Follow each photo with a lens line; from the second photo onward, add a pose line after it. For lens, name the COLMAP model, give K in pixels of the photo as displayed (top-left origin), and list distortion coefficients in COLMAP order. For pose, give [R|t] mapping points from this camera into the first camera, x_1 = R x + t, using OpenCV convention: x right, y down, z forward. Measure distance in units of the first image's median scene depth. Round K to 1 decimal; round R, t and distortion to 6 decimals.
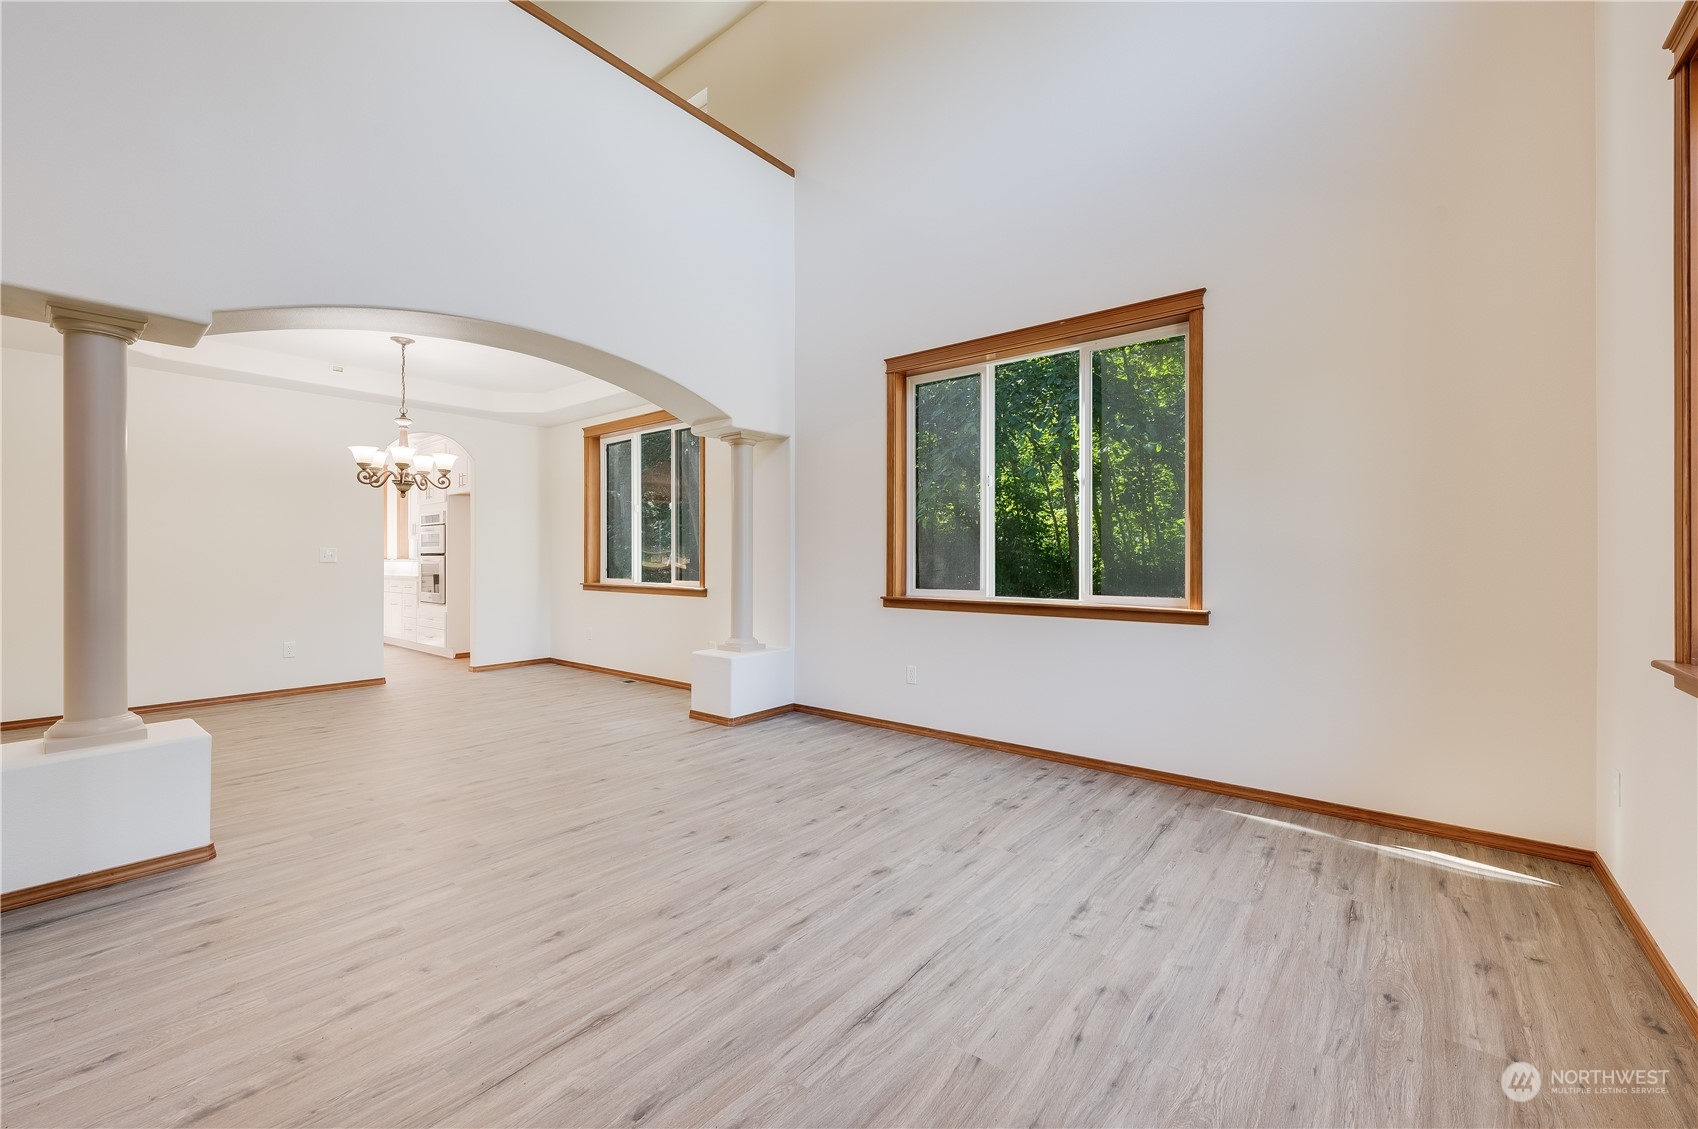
lens RADIAL K [[683.0, 0, 853.1], [0, 683.0, 556.3], [0, 0, 1]] dist [0.000776, 0.000479]
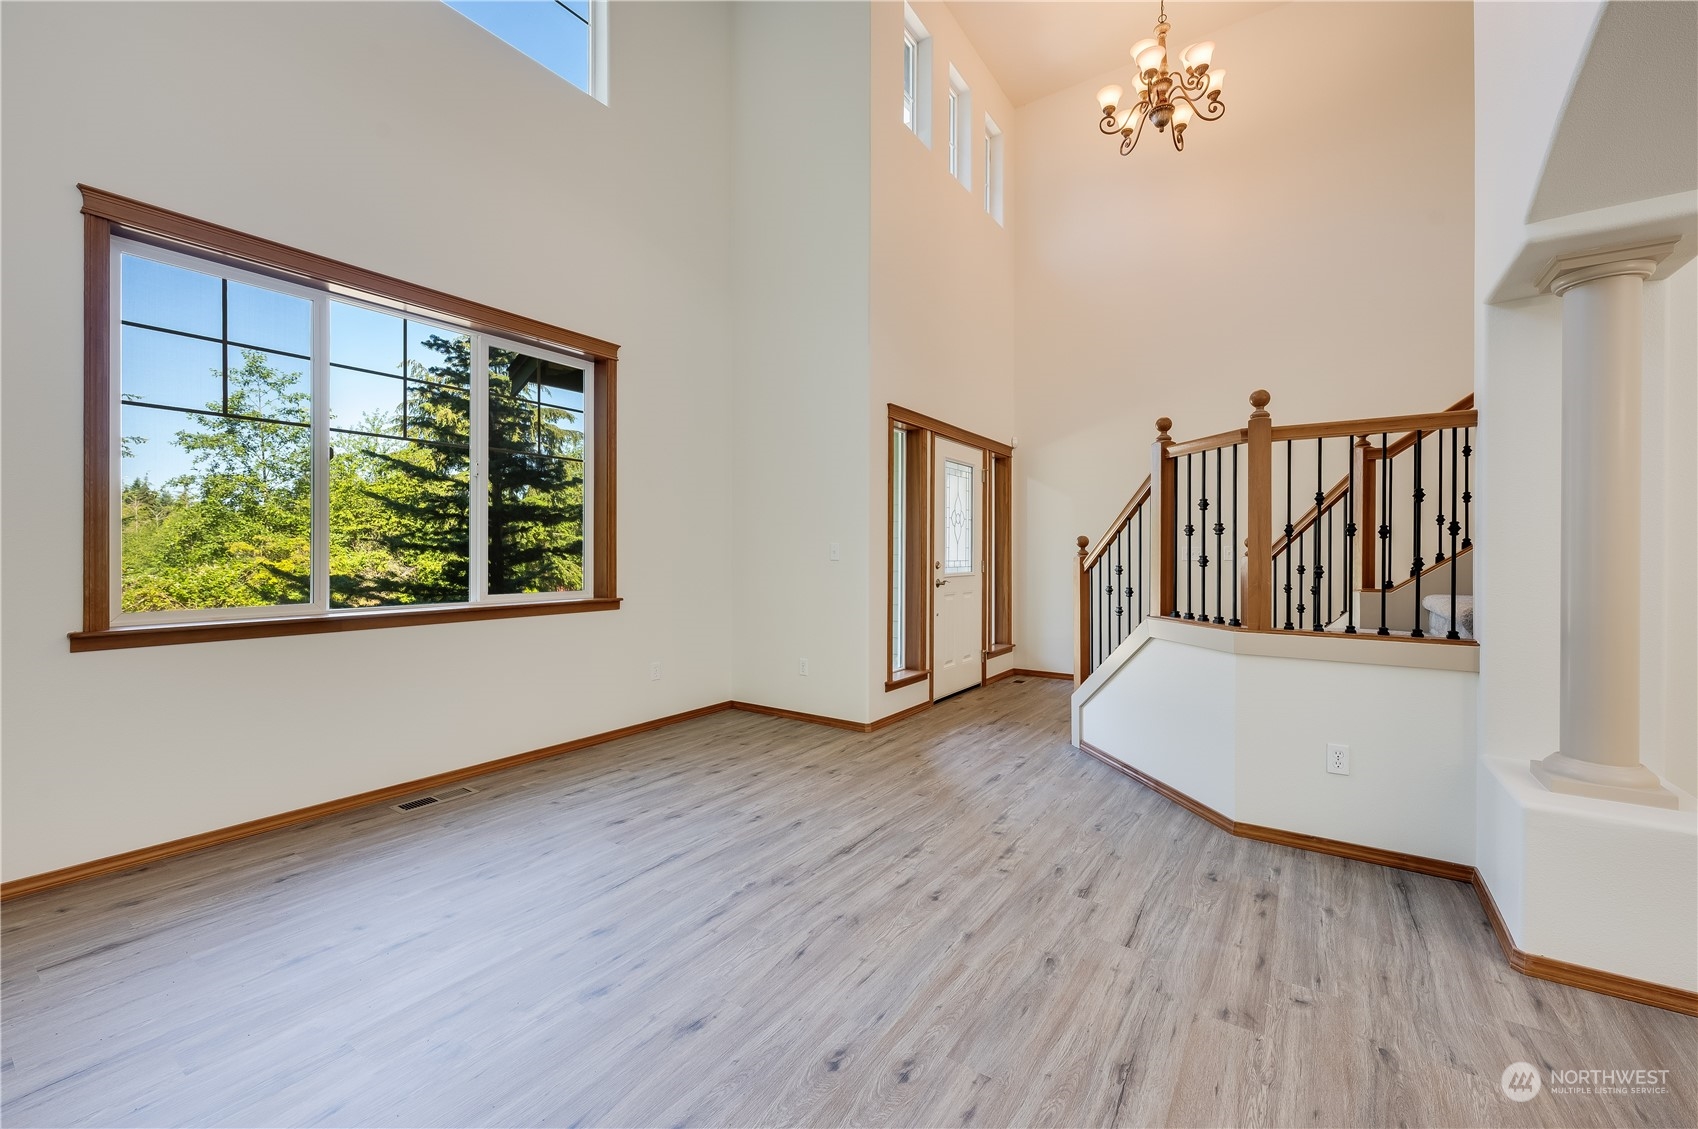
lens RADIAL K [[677.7, 0, 850.8], [0, 677.7, 555.8], [0, 0, 1]] dist [0.000576, -0.000130]
pose [[-0.996654, -0.001086, -0.081734, -0.156381], [-0.001337, 0.999995, 0.003020, -0.004858], [0.081730, 0.003120, -0.996650, 1.592474]]
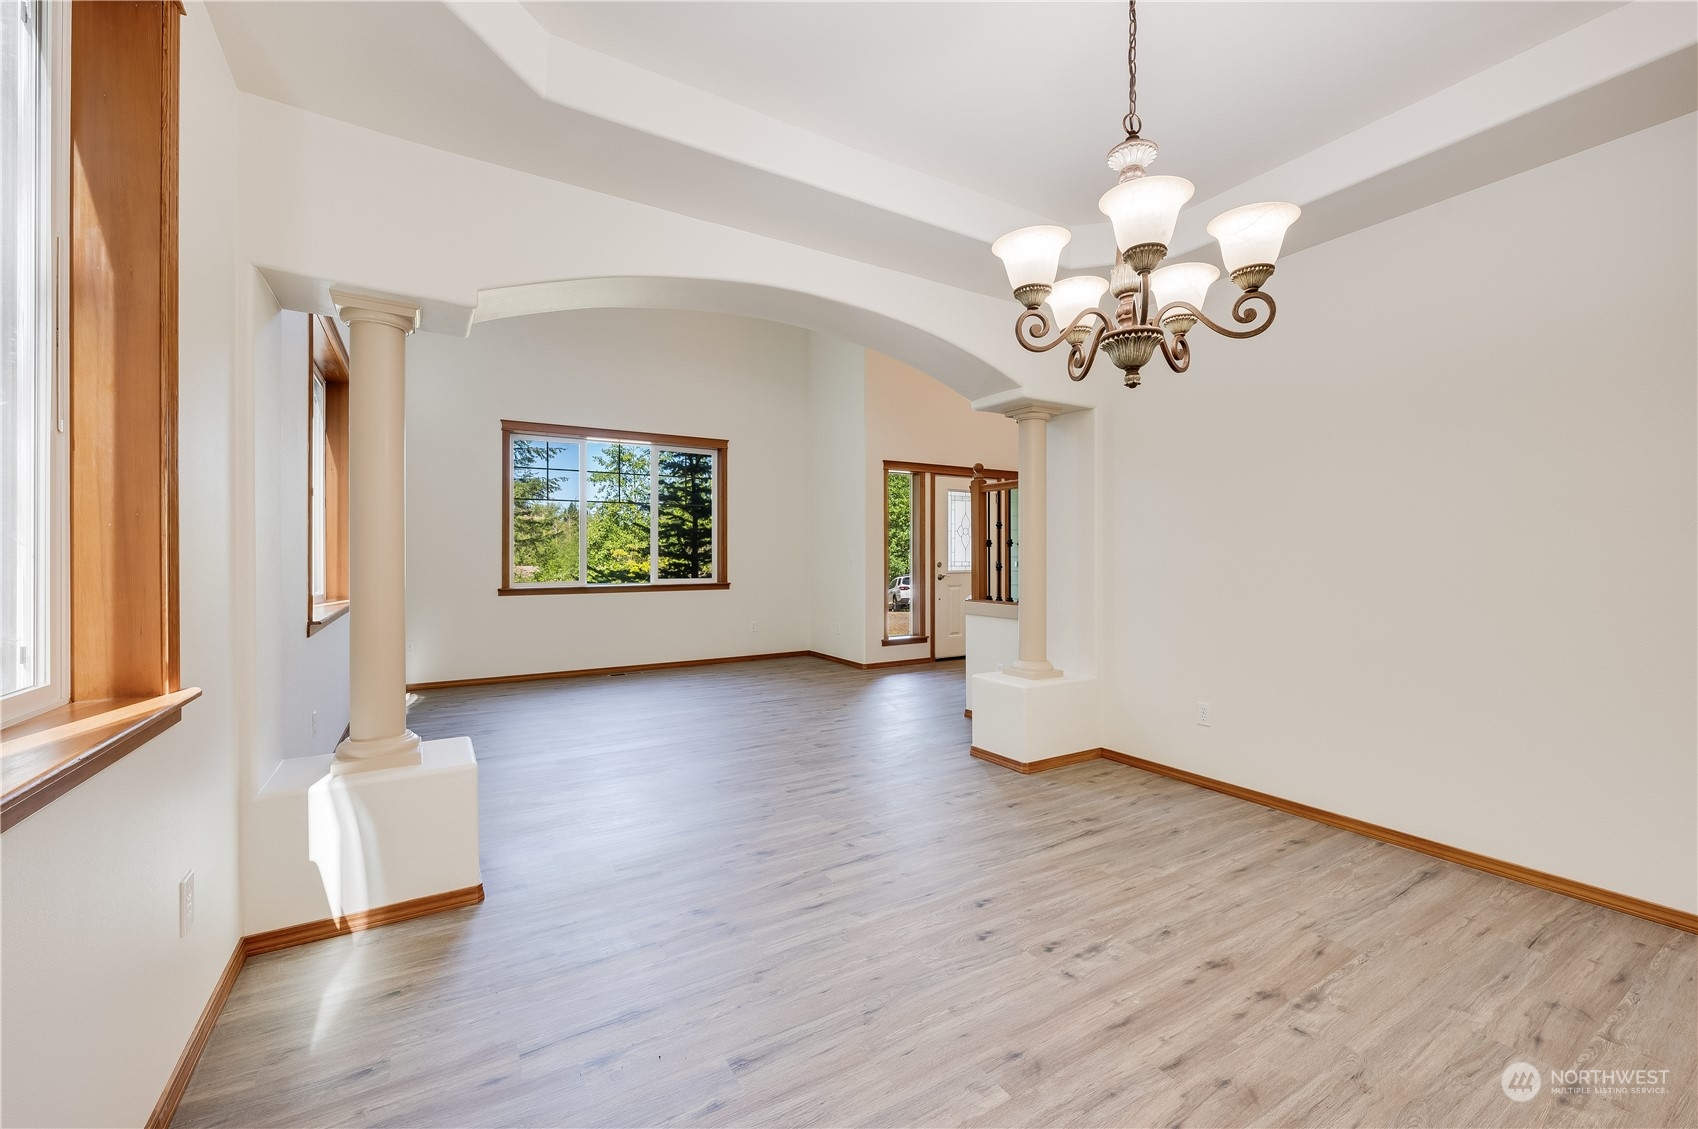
lens RADIAL K [[683.0, 0, 853.1], [0, 683.0, 556.3], [0, 0, 1]] dist [0.000776, 0.000479]
pose [[-0.942510, 0.003073, 0.334164, -1.154548], [0.003309, 0.999995, 0.000136, -0.008235], [-0.334161, 0.001234, -0.942515, 2.441201]]
